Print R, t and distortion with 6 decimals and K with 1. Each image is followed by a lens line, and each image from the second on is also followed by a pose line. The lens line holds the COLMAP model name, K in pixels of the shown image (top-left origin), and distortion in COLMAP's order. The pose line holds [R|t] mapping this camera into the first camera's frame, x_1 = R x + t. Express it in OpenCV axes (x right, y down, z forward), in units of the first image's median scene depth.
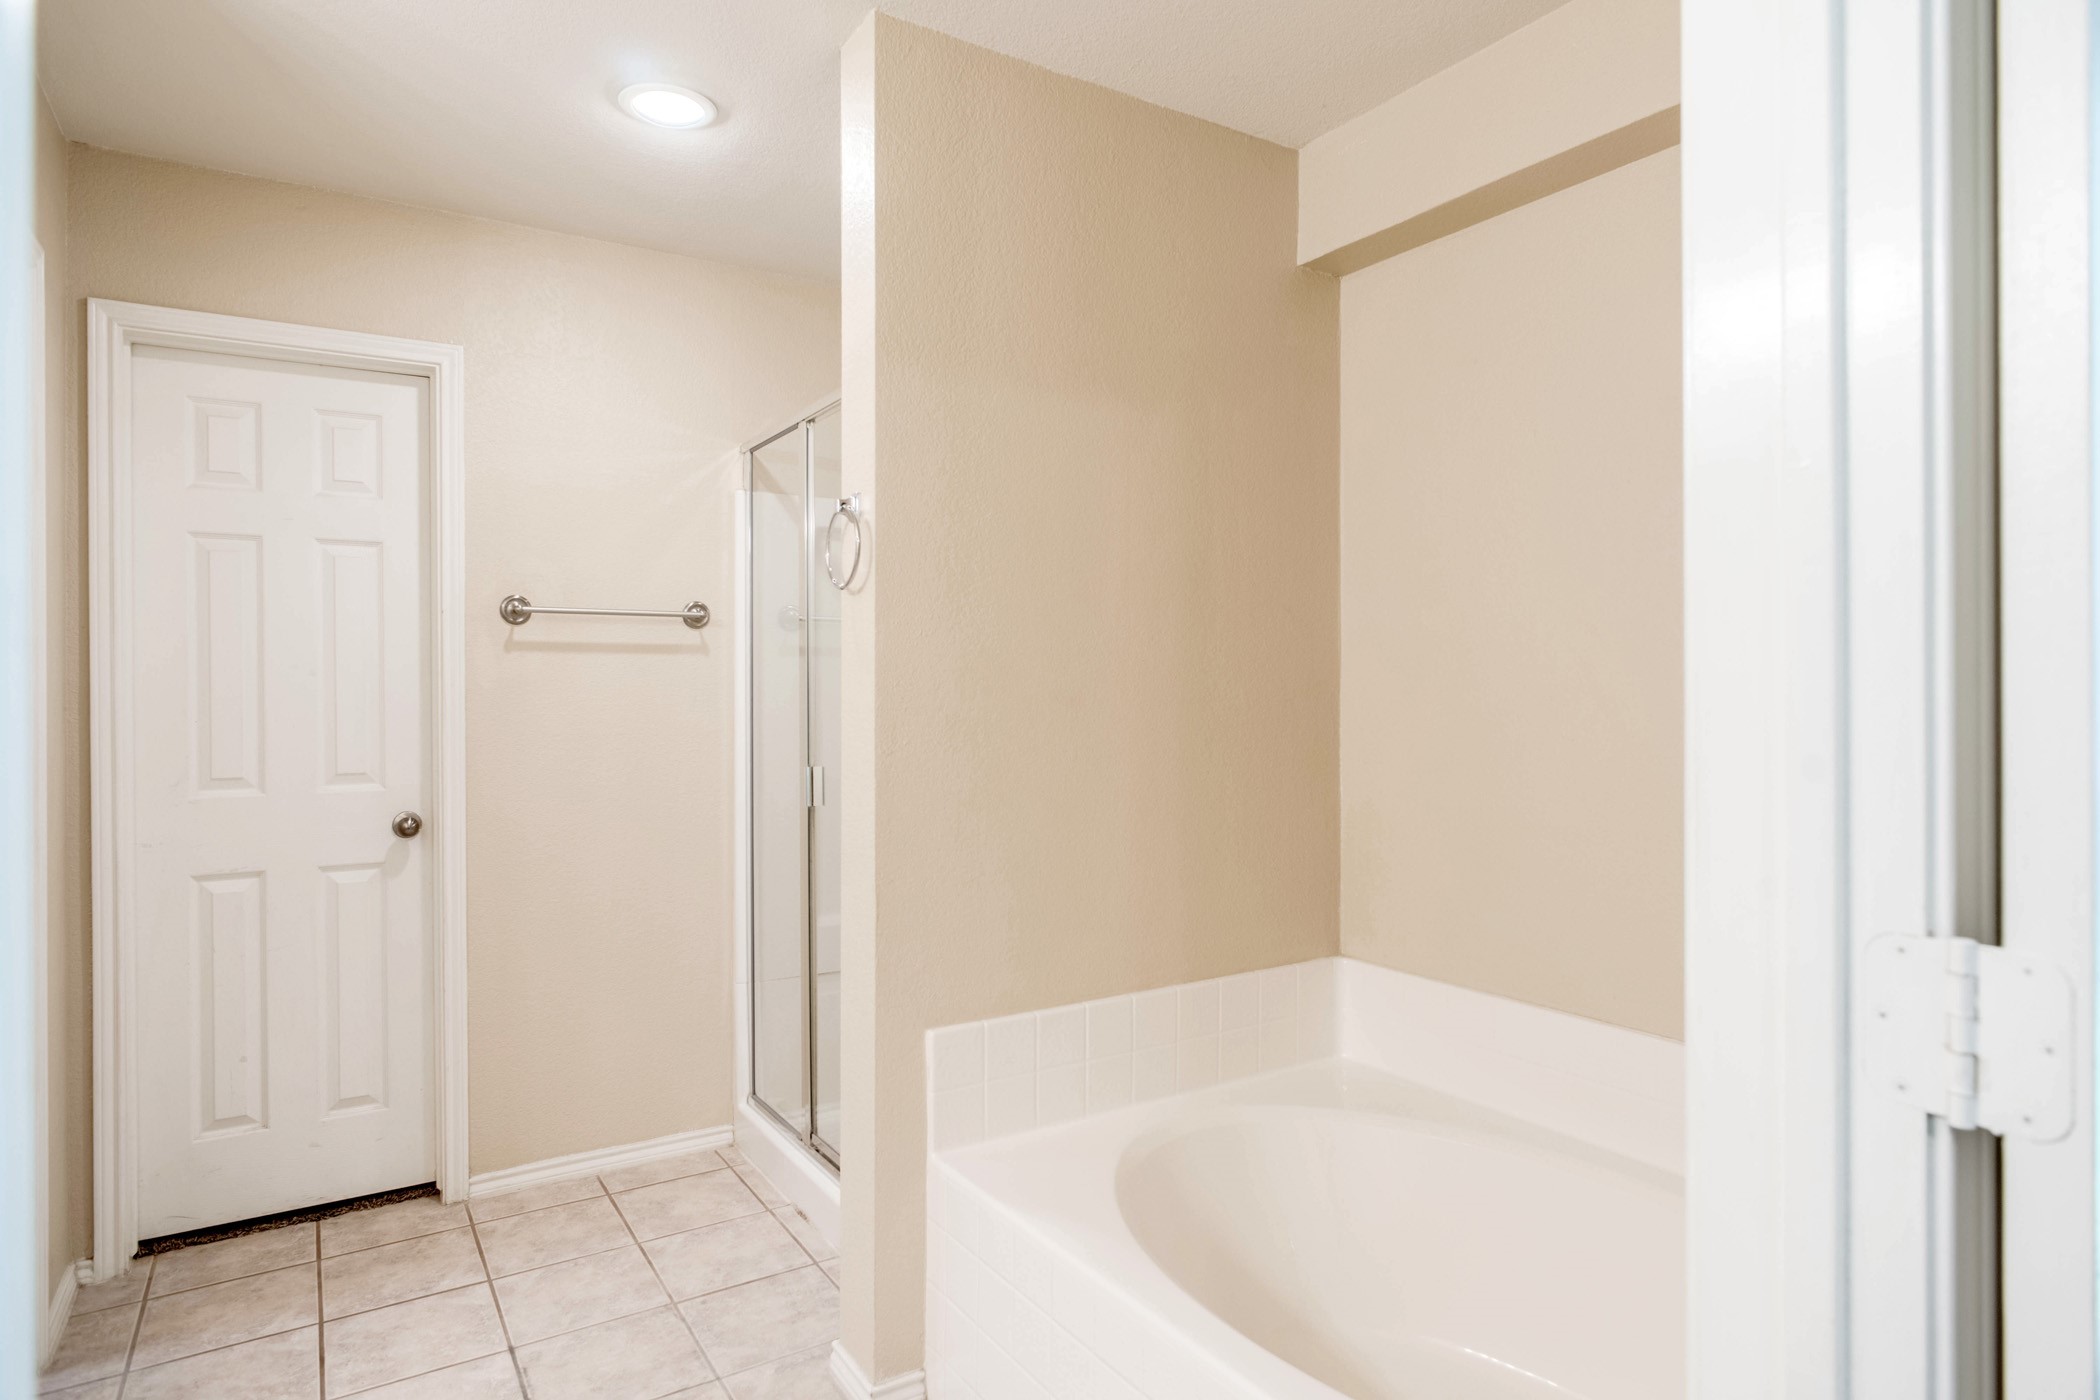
lens RADIAL K [[1184.6, 0, 1060.8], [0, 1184.6, 701.7], [0, 0, 1]] dist [-0.001397, -0.003908]
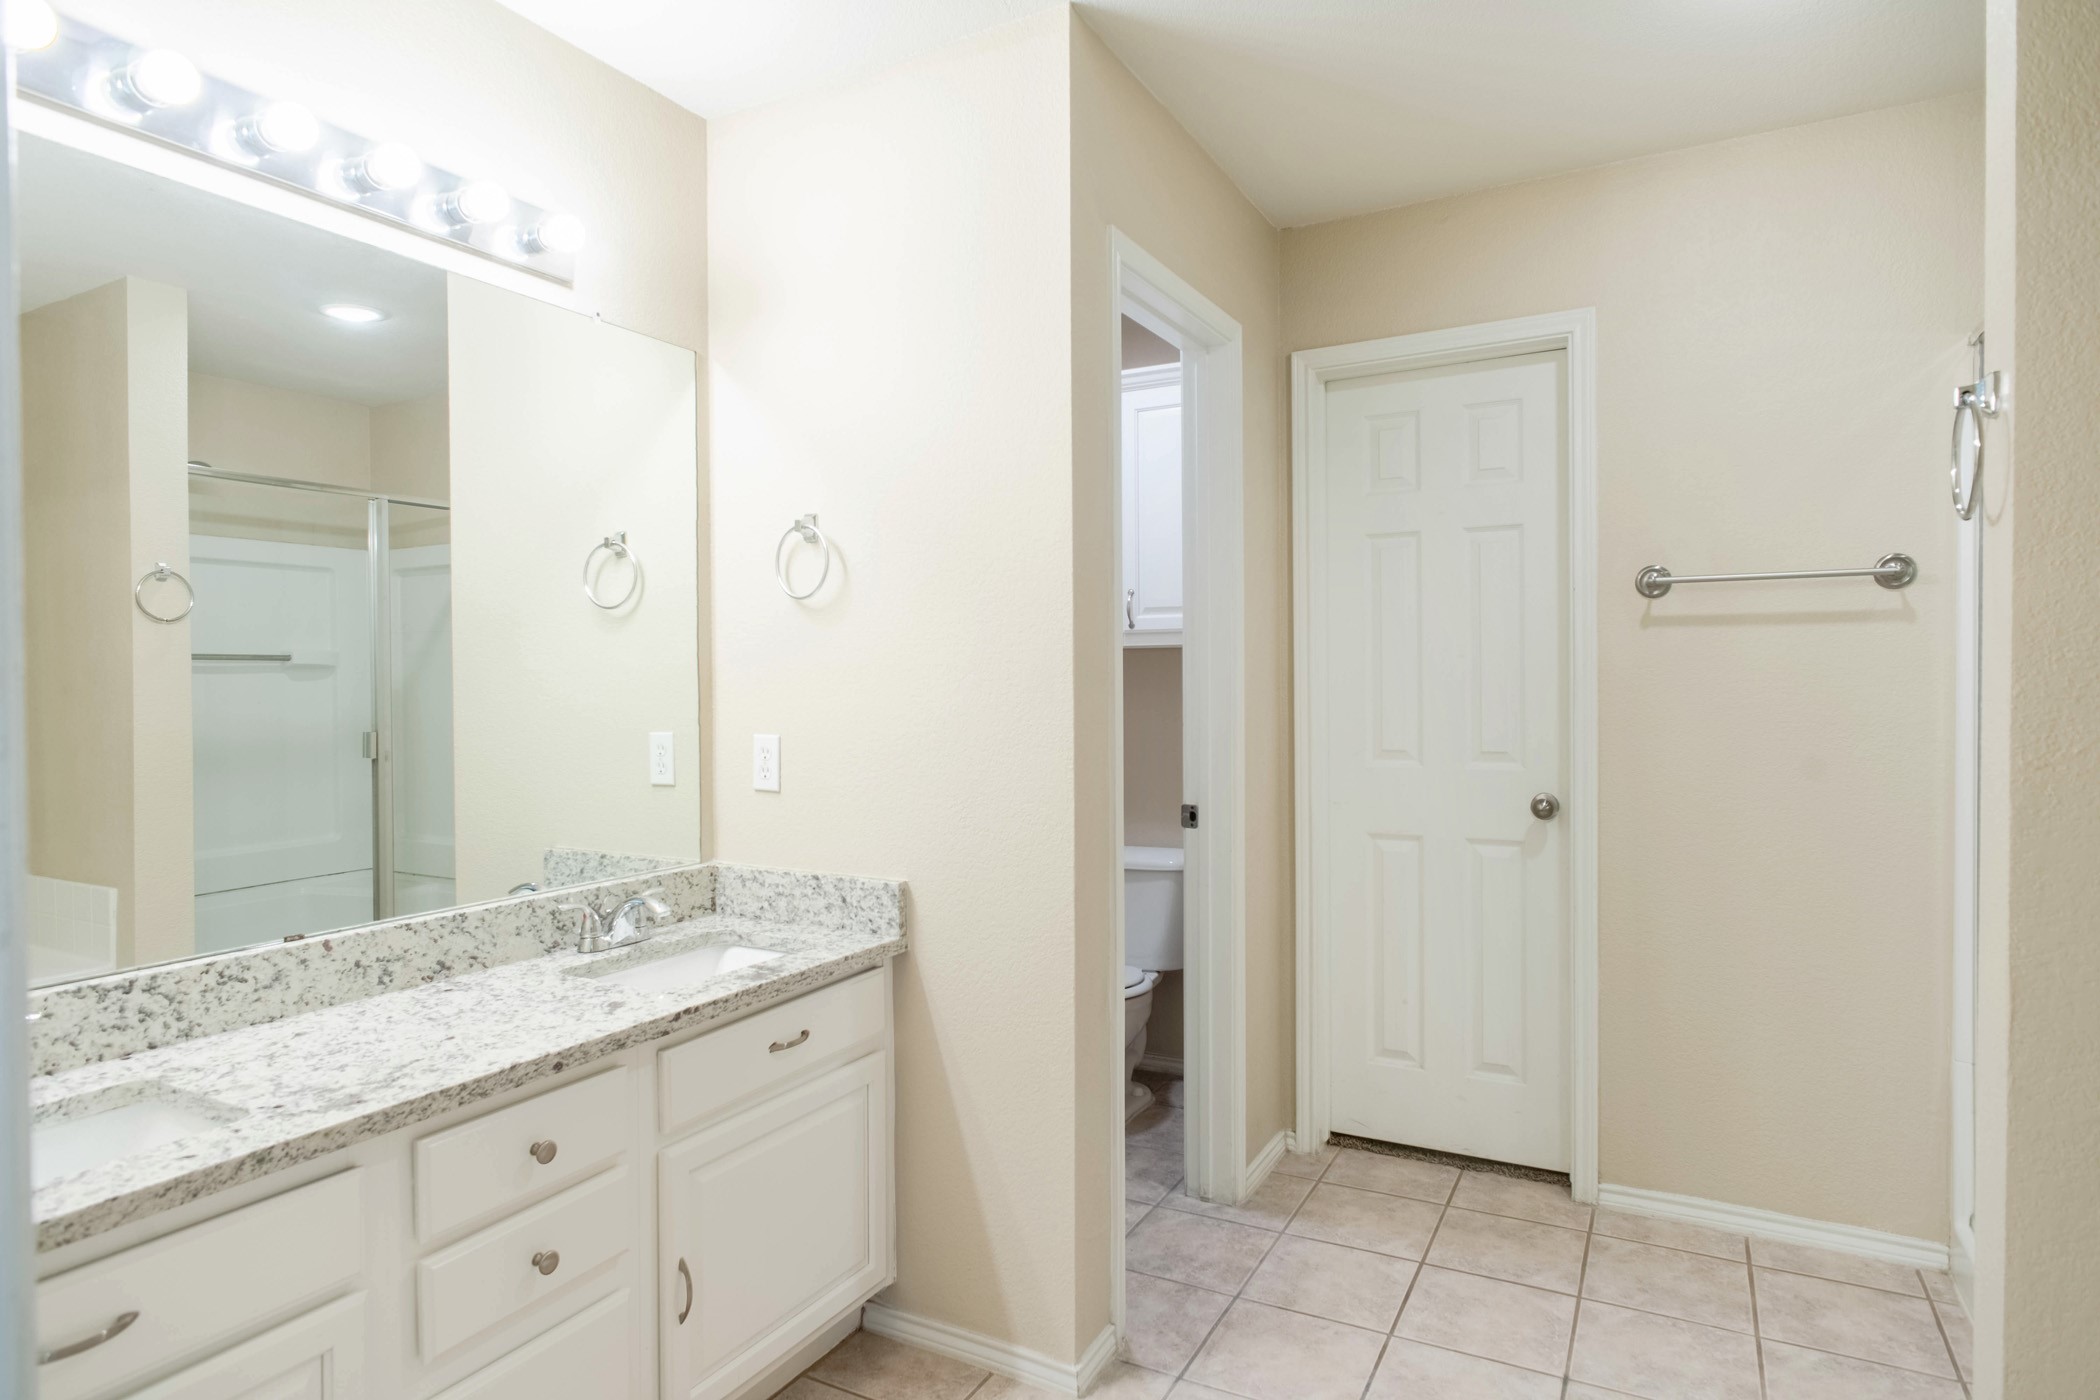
lens RADIAL K [[1184.6, 0, 1057.4], [0, 1184.6, 700.7], [0, 0, 1]] dist [-0.001397, -0.003908]
pose [[0.466574, 0.017005, -0.884319, 0.136237], [-0.000929, 0.999824, 0.018736, -0.003142], [0.884482, -0.007920, 0.466508, 0.179690]]
